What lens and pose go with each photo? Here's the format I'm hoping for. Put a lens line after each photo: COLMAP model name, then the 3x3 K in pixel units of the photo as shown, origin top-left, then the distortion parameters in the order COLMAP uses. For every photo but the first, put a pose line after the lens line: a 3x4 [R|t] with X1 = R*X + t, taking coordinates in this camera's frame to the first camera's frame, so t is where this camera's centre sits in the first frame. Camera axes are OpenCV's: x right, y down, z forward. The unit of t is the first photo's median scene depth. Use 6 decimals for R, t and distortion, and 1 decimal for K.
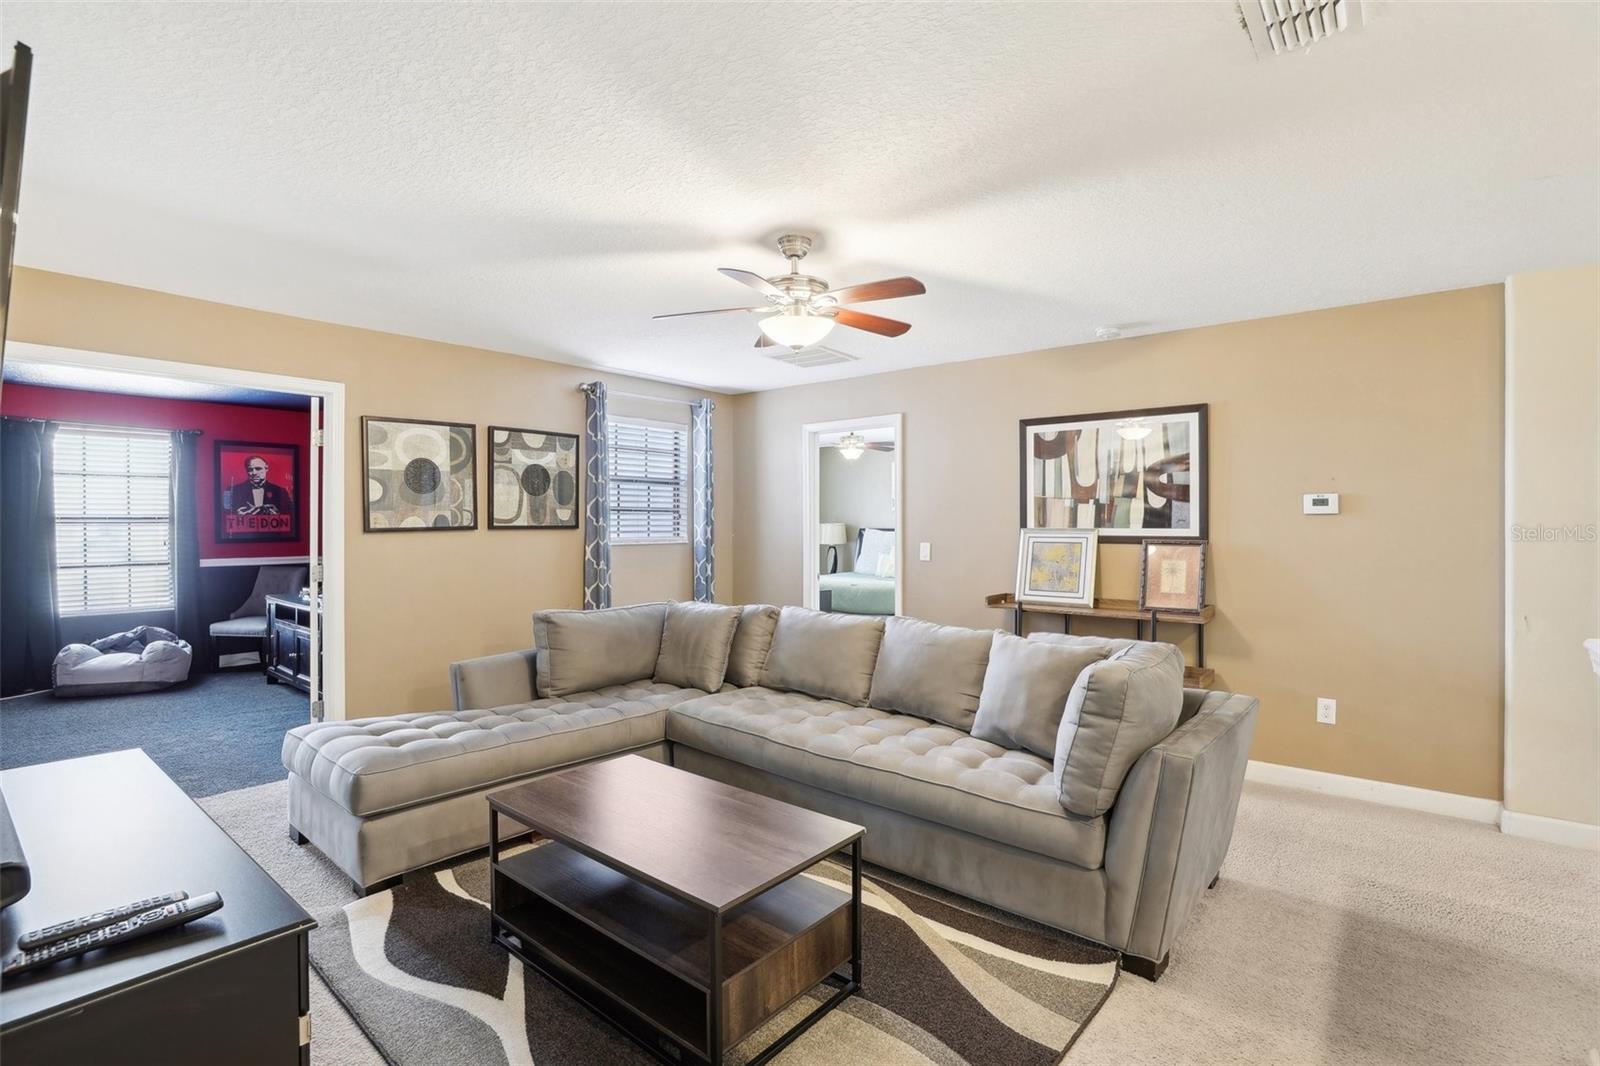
lens RADIAL K [[746.0, 0, 802.1], [0, 746.0, 527.6], [0, 0, 1]] dist [-0.045790, 0.017001]
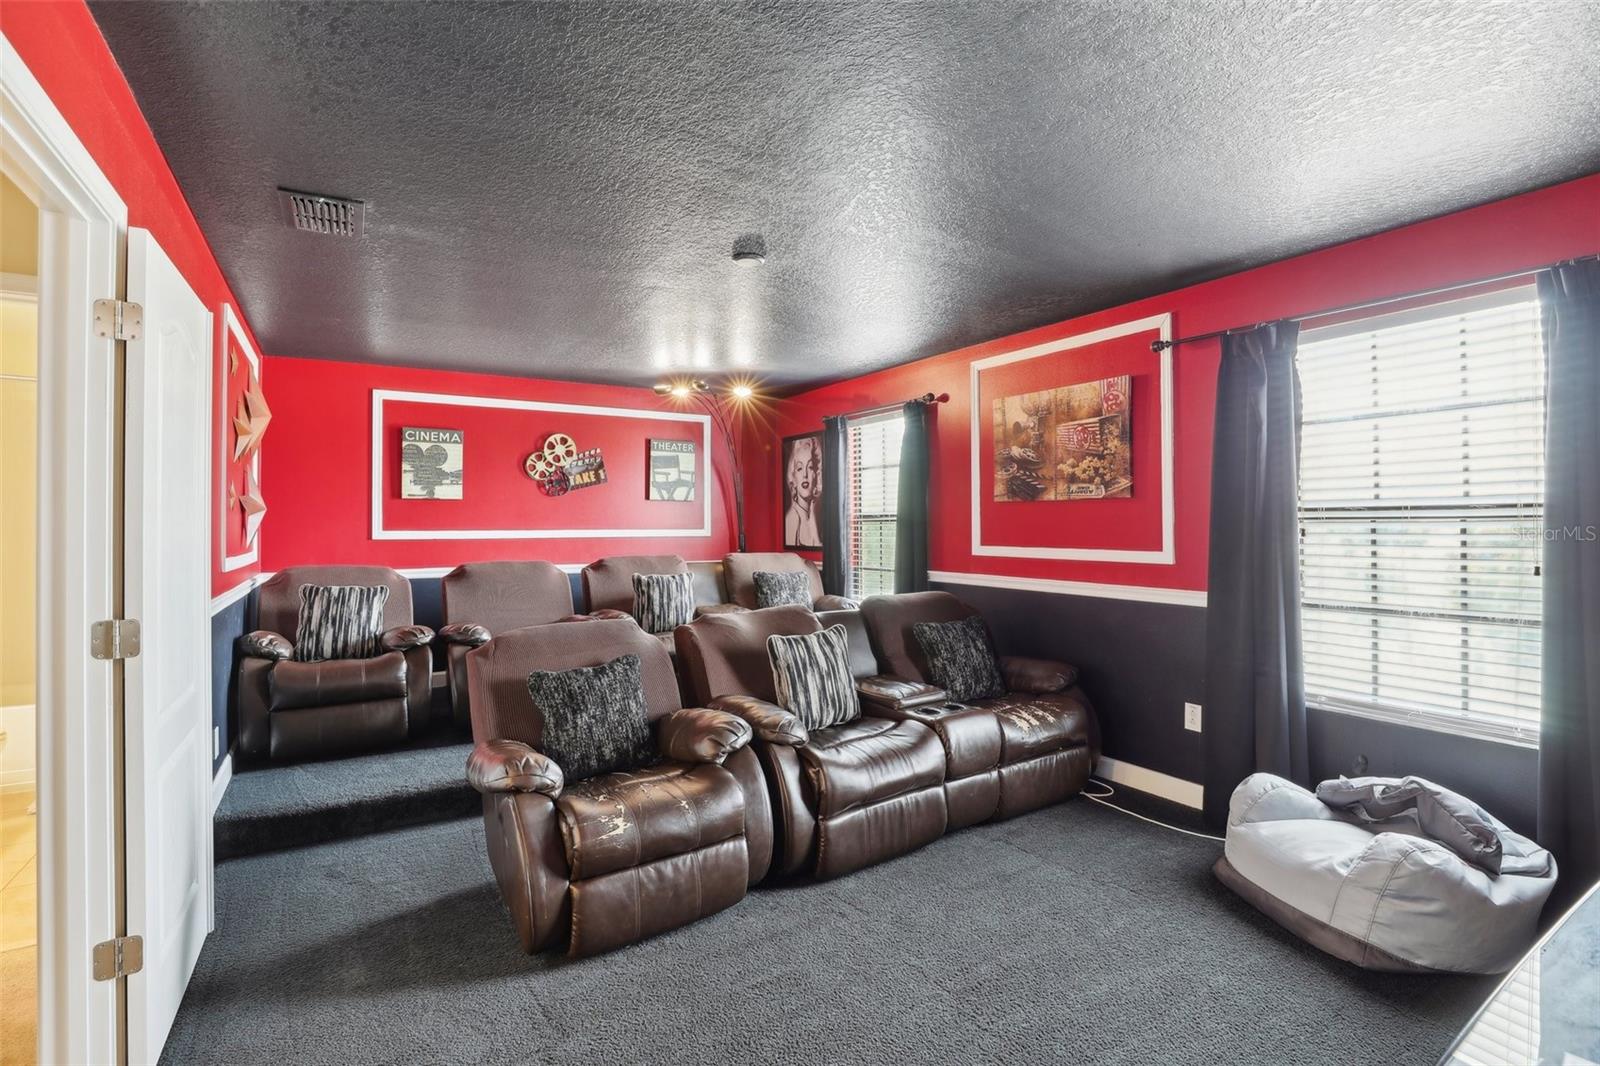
lens RADIAL K [[746.0, 0, 802.1], [0, 746.0, 527.6], [0, 0, 1]] dist [-0.045790, 0.017001]
pose [[-0.331458, 0.002696, -0.943466, -0.434219], [-0.004305, 0.999981, 0.004370, -0.001044], [0.943460, 0.005511, -0.331440, 0.830681]]
